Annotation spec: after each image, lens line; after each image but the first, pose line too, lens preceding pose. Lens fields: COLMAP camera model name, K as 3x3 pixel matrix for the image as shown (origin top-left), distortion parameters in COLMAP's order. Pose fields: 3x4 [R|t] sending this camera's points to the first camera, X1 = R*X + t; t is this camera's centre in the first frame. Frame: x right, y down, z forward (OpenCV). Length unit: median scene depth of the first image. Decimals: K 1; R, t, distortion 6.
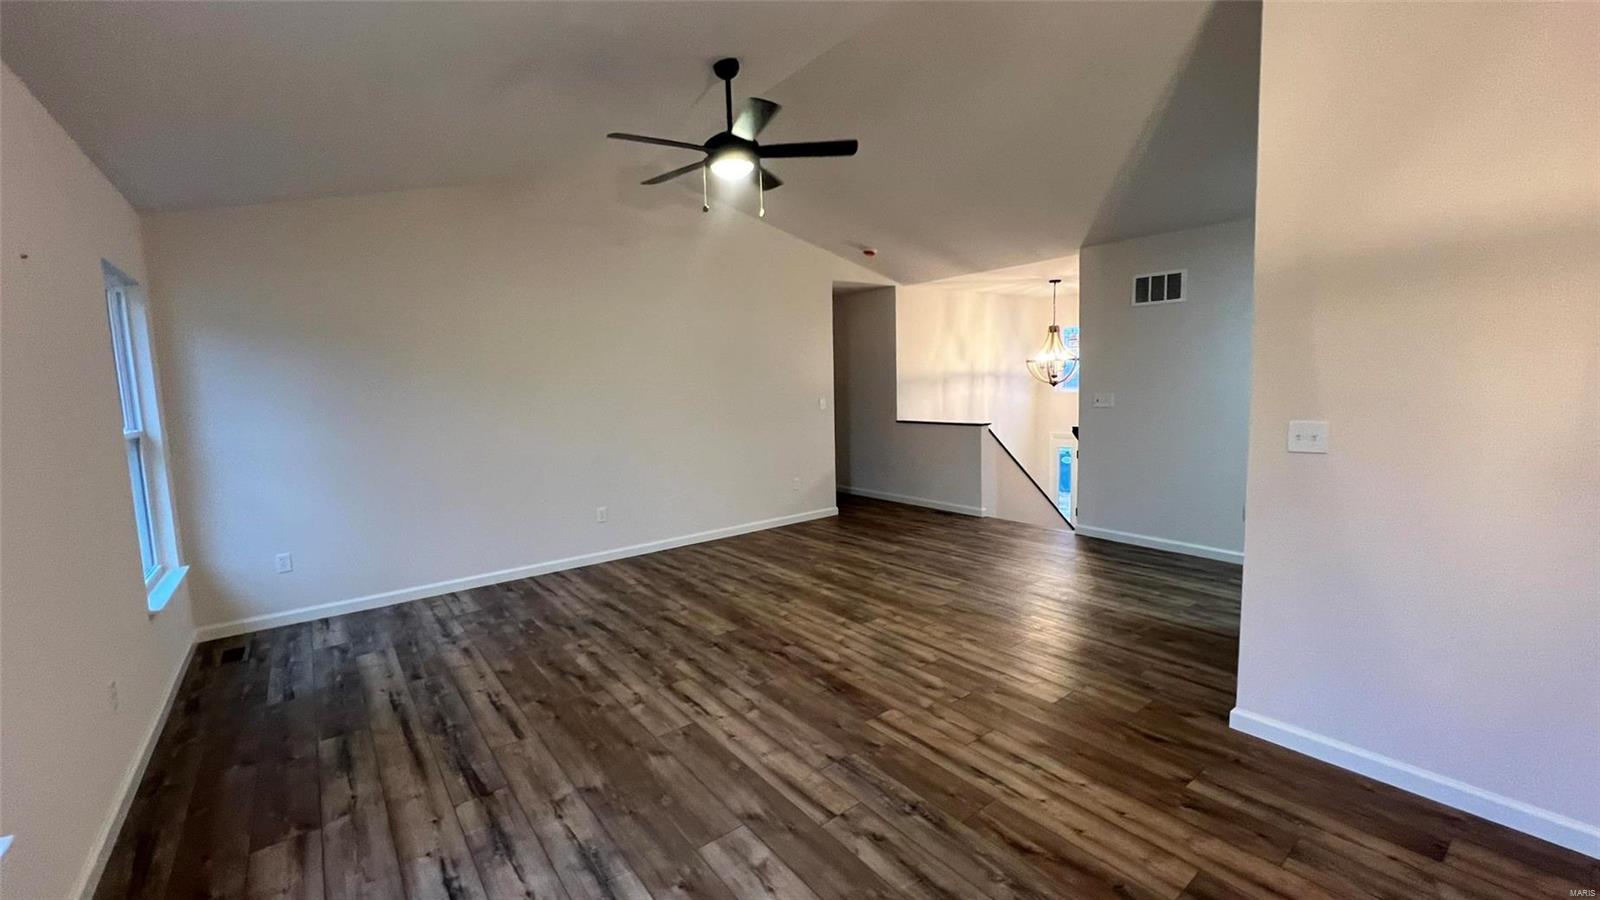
lens RADIAL K [[641.4, 0, 796.4], [0, 641.4, 448.9], [0, 0, 1]] dist [-0.004324, -0.000150]
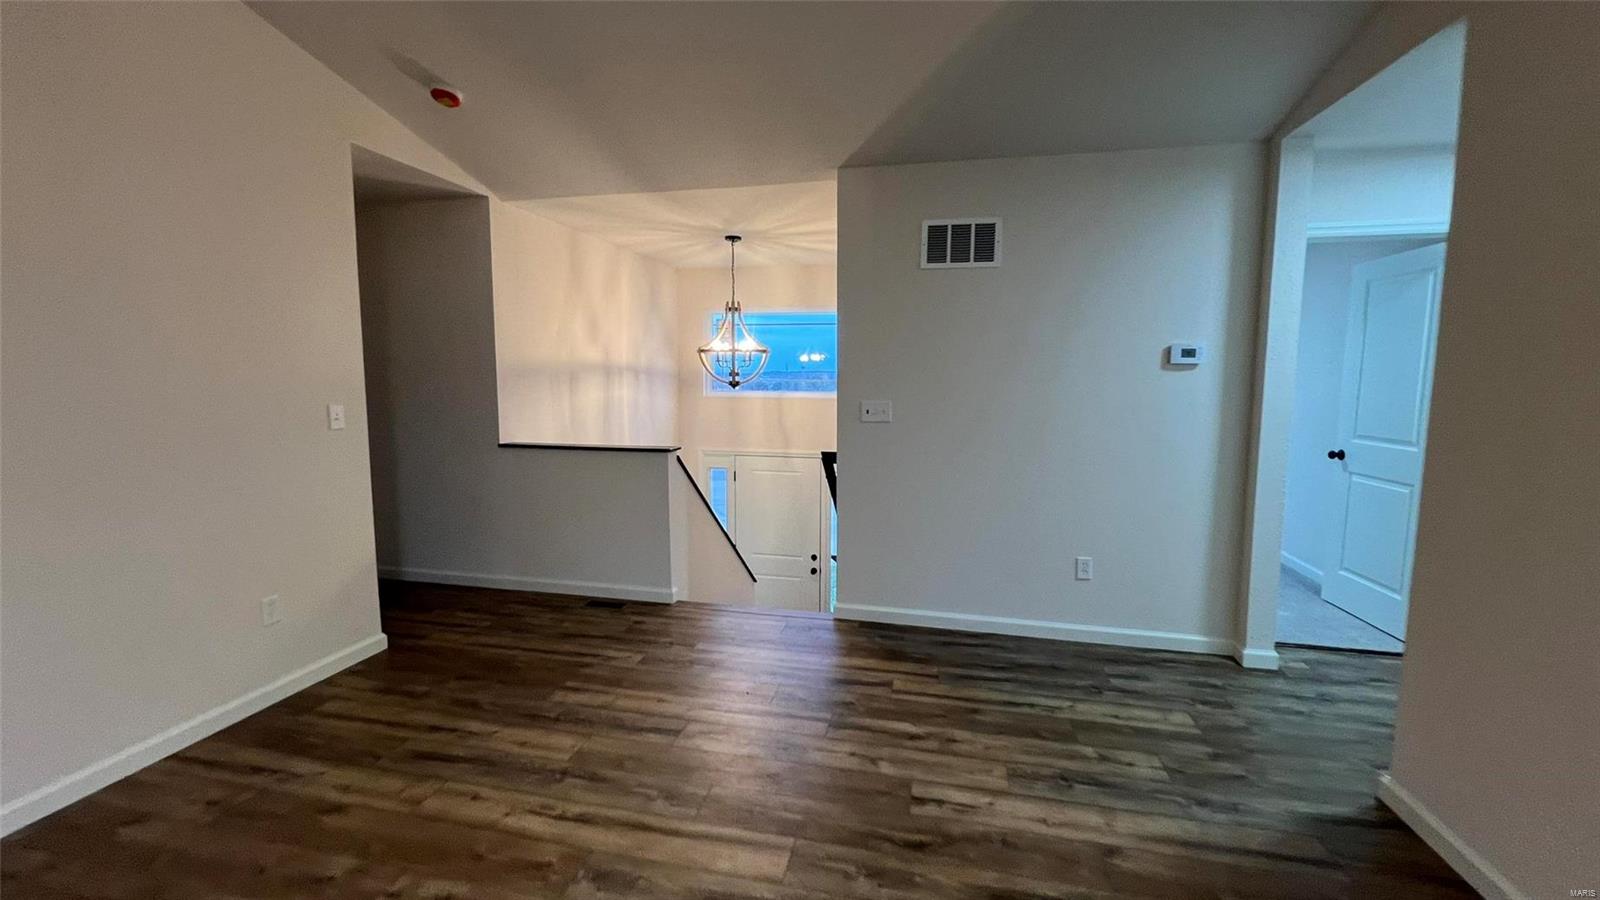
lens RADIAL K [[640.7, 0, 800.0], [0, 640.7, 450.0], [0, 0, 1]] dist [-0.002036, -0.000557]
pose [[0.769879, -0.037949, 0.637060, 0.005867], [0.038382, 0.999177, 0.013135, -0.055188], [-0.637034, 0.014339, 0.770702, 0.629652]]
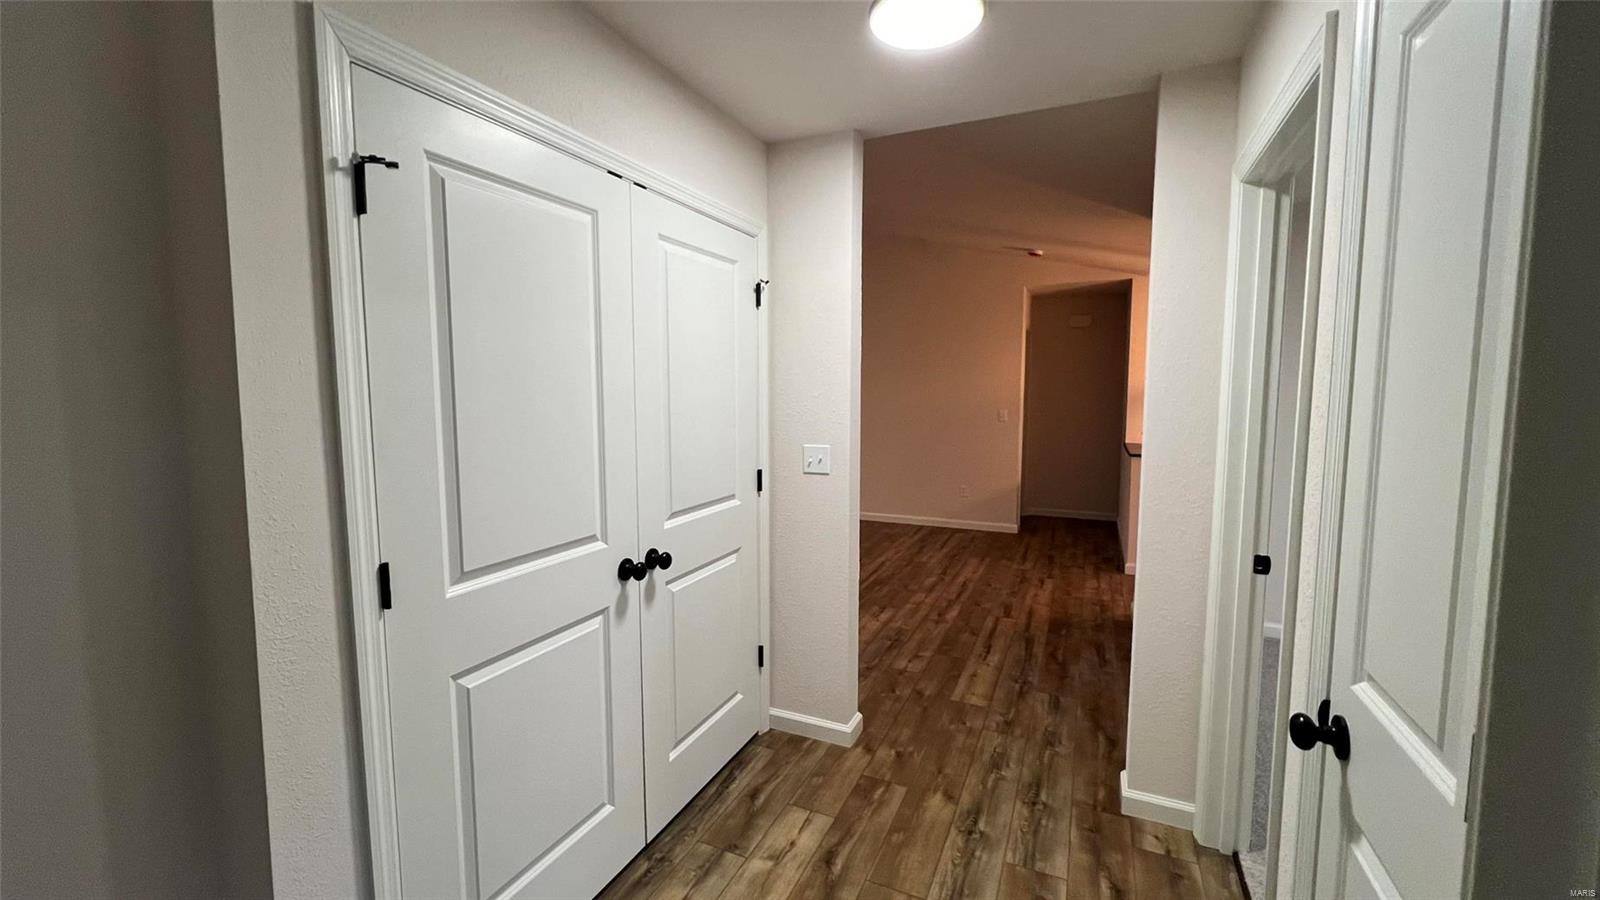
lens RADIAL K [[641.4, 0, 796.4], [0, 641.4, 448.9], [0, 0, 1]] dist [-0.004324, -0.000150]
pose [[0.453300, 0.109134, -0.884652, 1.060215], [-0.105132, 0.992095, 0.068519, -0.075764], [0.885136, 0.061945, 0.461190, 0.383753]]
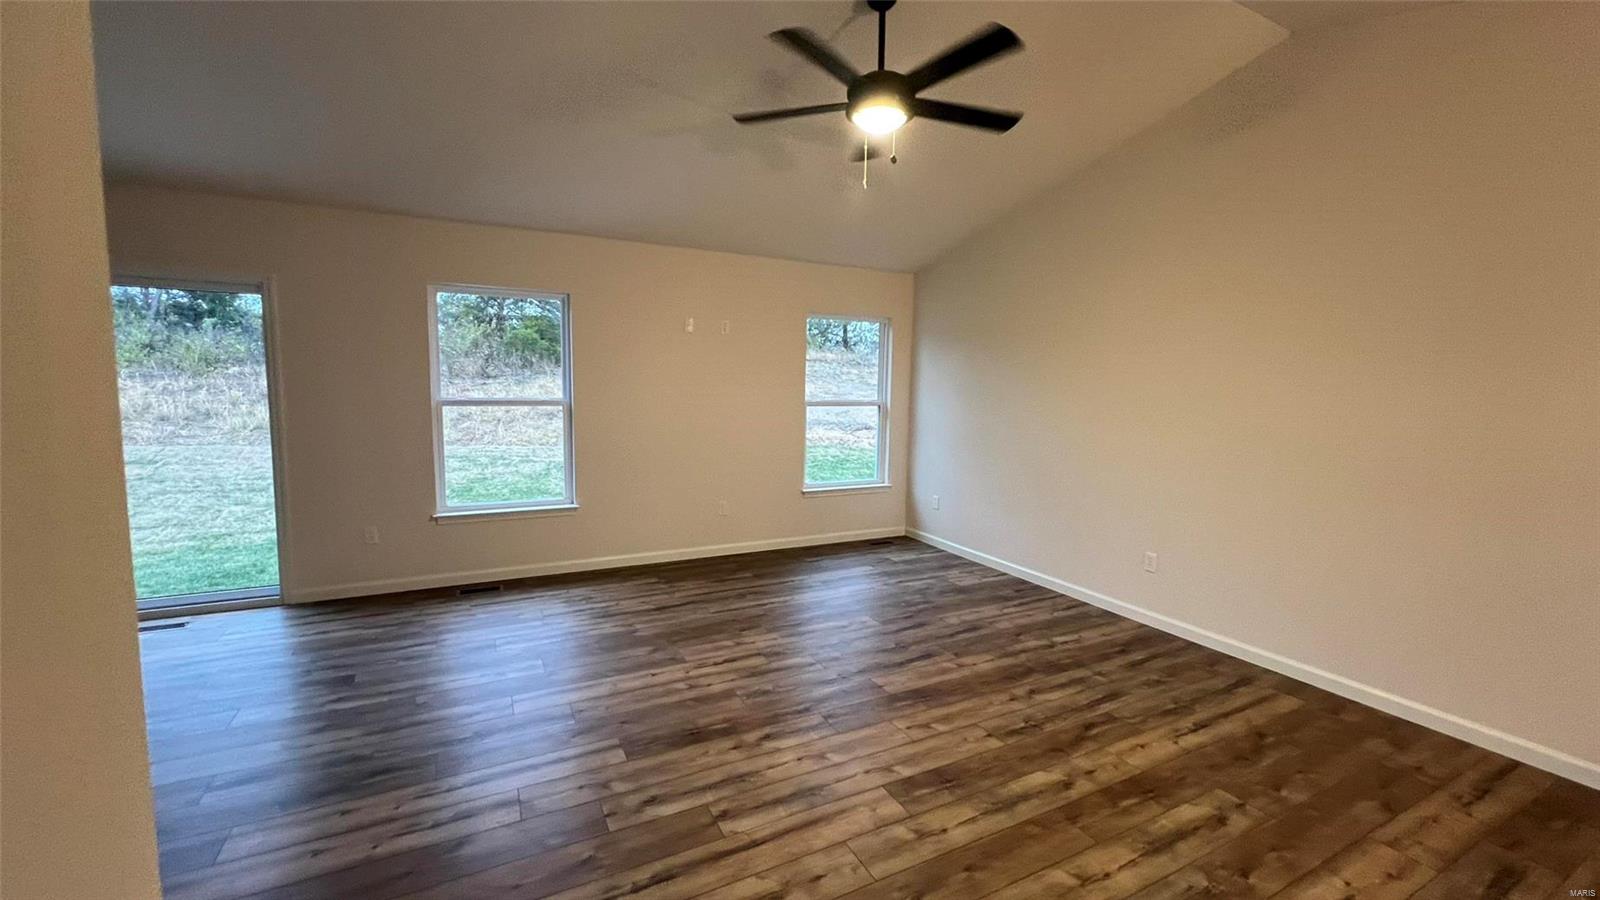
lens RADIAL K [[640.7, 0, 800.0], [0, 640.7, 450.0], [0, 0, 1]] dist [-0.002036, -0.000557]
pose [[-0.186918, 0.130750, -0.973635, 0.533911], [-0.116365, 0.981179, 0.154103, -0.102722], [0.975459, 0.142102, -0.168185, 0.778658]]
